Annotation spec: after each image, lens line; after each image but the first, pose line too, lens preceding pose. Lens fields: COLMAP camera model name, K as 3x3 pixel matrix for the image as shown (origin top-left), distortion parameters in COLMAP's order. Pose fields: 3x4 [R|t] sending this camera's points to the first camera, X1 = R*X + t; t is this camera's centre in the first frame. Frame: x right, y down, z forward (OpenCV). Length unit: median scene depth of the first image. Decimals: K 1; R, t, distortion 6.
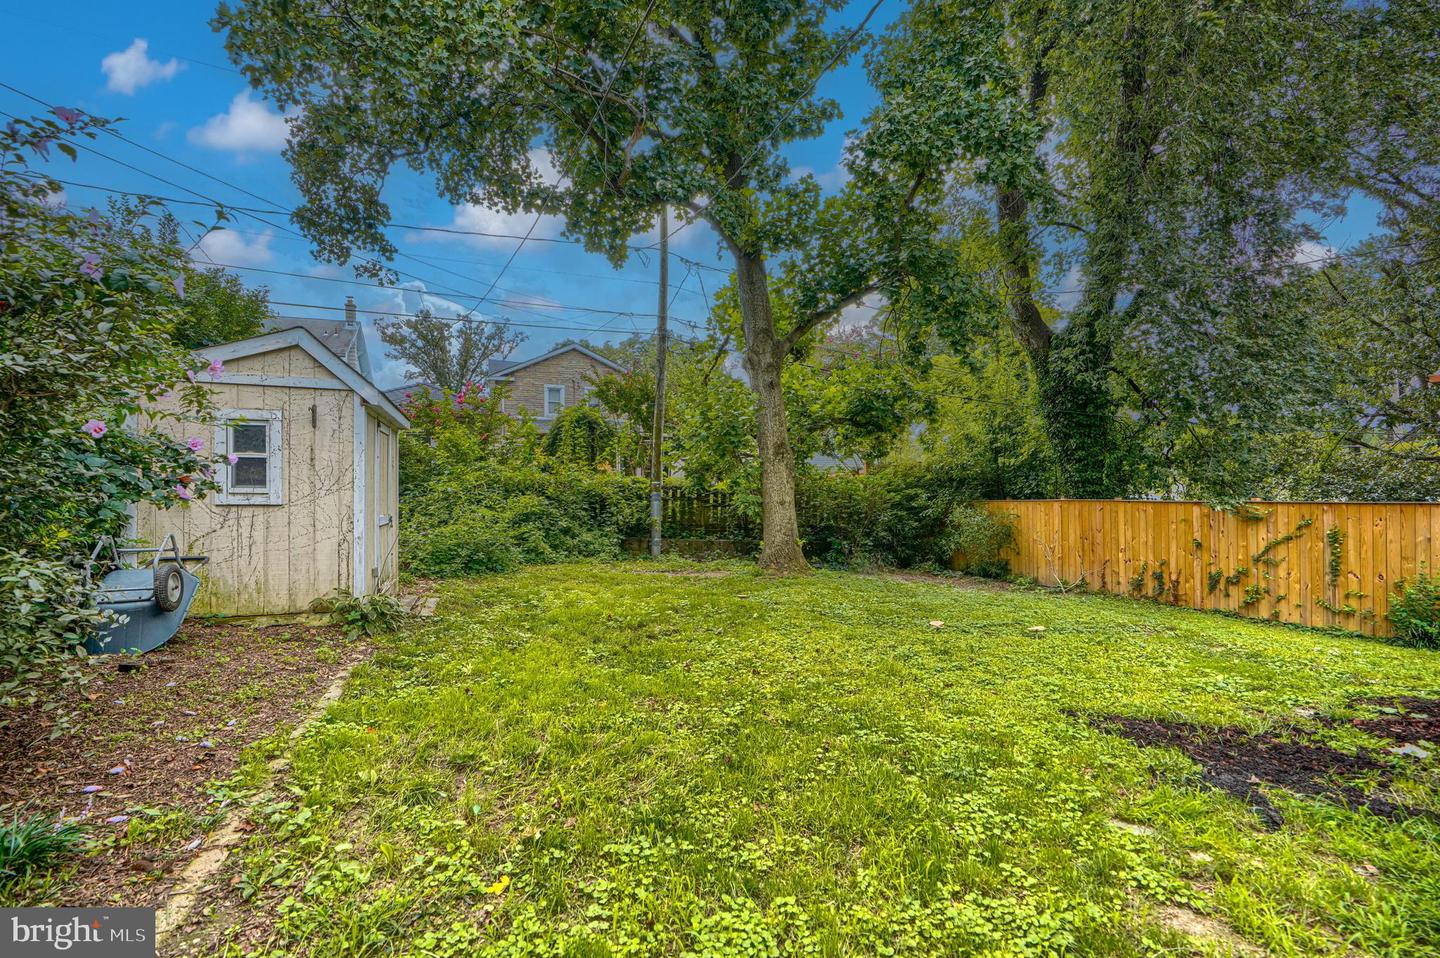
lens RADIAL K [[660.2, 0, 718.6], [0, 660.2, 489.0], [0, 0, 1]] dist [0.002331, -0.000037]
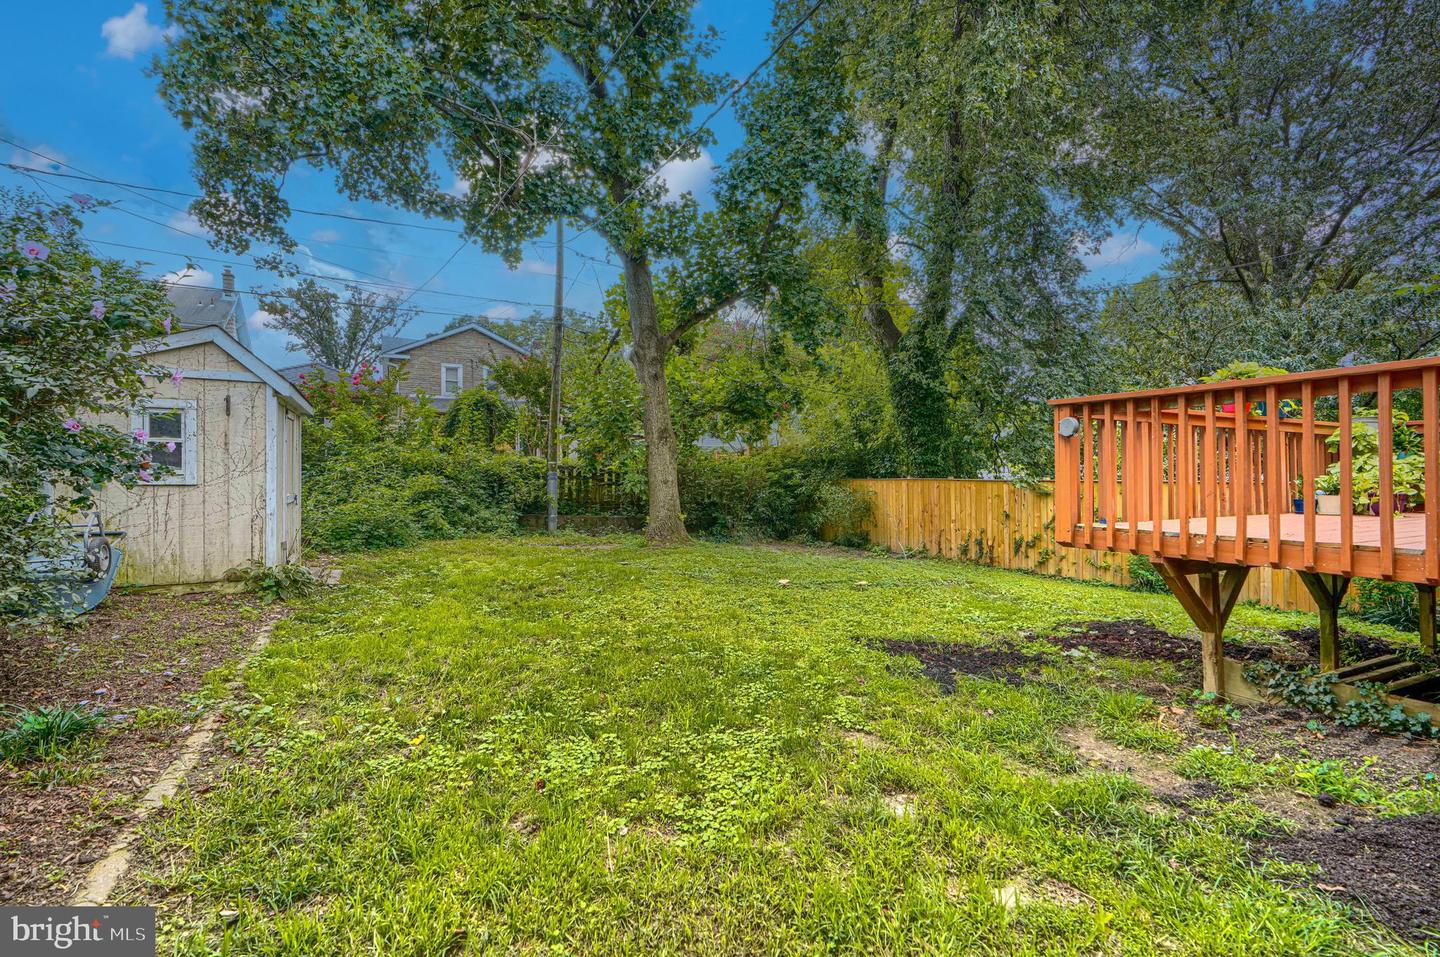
lens RADIAL K [[654.0, 0, 716.9], [0, 654.0, 472.3], [0, 0, 1]] dist [0.002550, 0.000140]
pose [[0.990020, 0.000692, 0.140927, 0.029655], [-0.001785, 0.999969, 0.007624, -0.004296], [-0.140917, -0.007800, 0.989991, -0.127735]]
